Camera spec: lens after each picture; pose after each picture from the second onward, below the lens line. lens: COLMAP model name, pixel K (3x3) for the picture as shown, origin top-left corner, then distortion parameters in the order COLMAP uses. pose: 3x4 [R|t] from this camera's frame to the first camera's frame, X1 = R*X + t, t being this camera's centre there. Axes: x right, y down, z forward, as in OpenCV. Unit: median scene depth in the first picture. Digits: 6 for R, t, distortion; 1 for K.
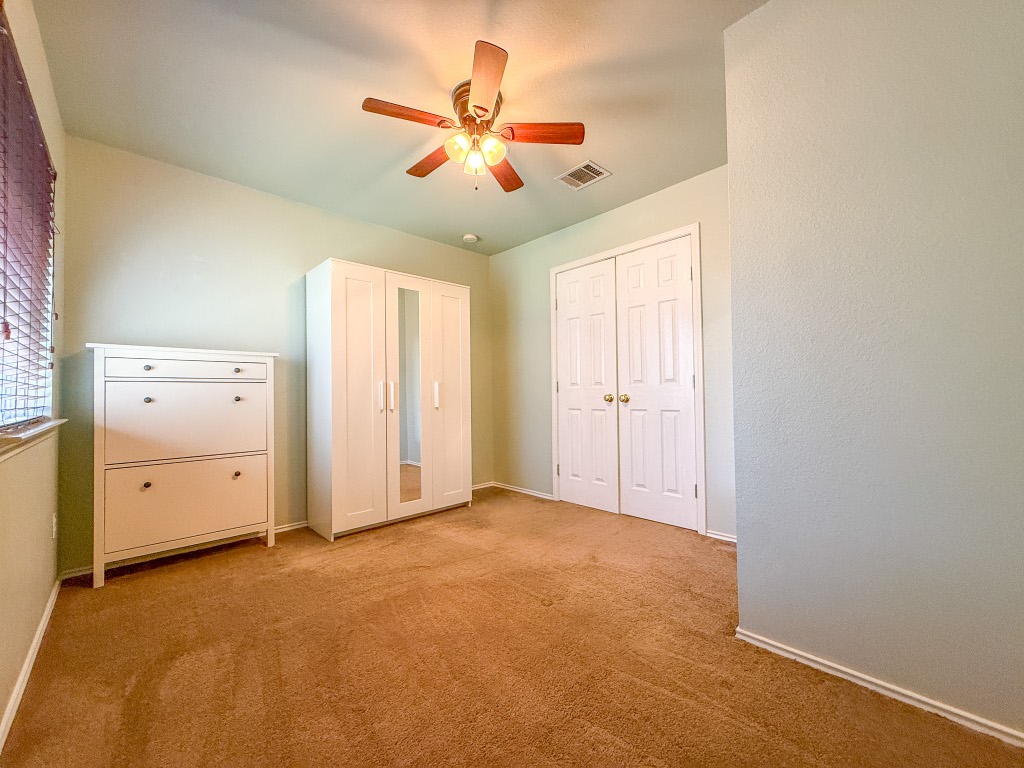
lens RADIAL K [[409.5, 0, 509.3], [0, 409.5, 385.5], [0, 0, 1]] dist [0.001707, -0.000020]
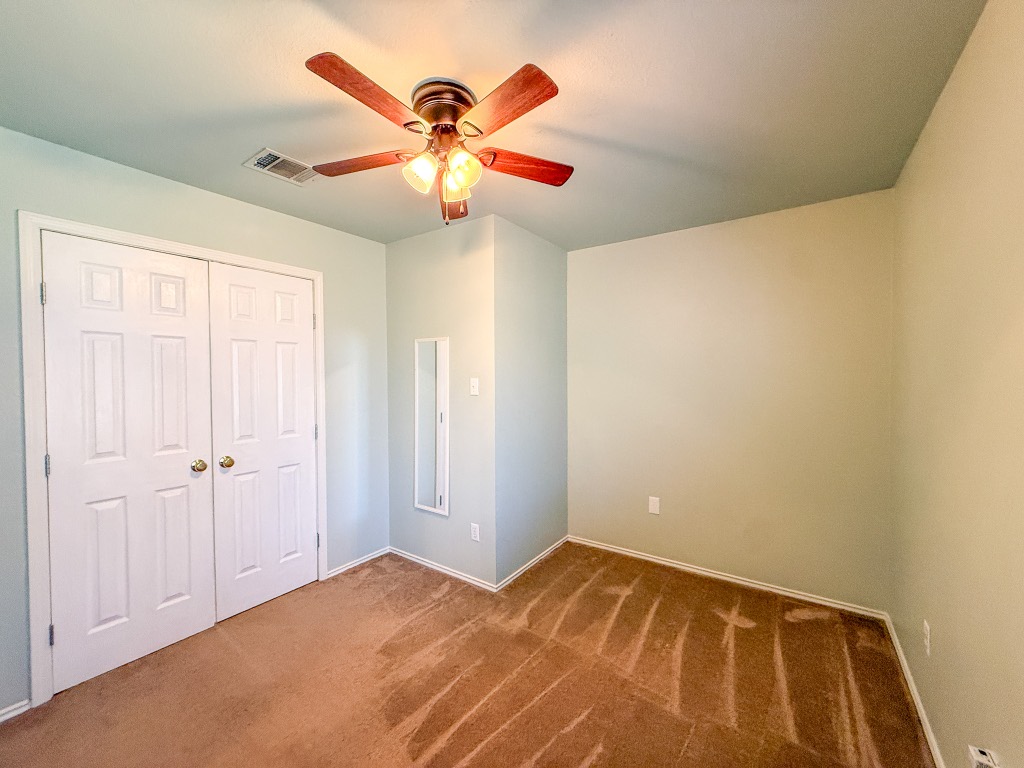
lens RADIAL K [[409.5, 0, 509.3], [0, 409.5, 385.5], [0, 0, 1]] dist [0.001707, -0.000020]
pose [[-0.199298, -0.006220, 0.979919, -0.540107], [-0.013078, 0.999908, 0.003687, -0.115606], [-0.979852, -0.012080, -0.199361, 0.652466]]
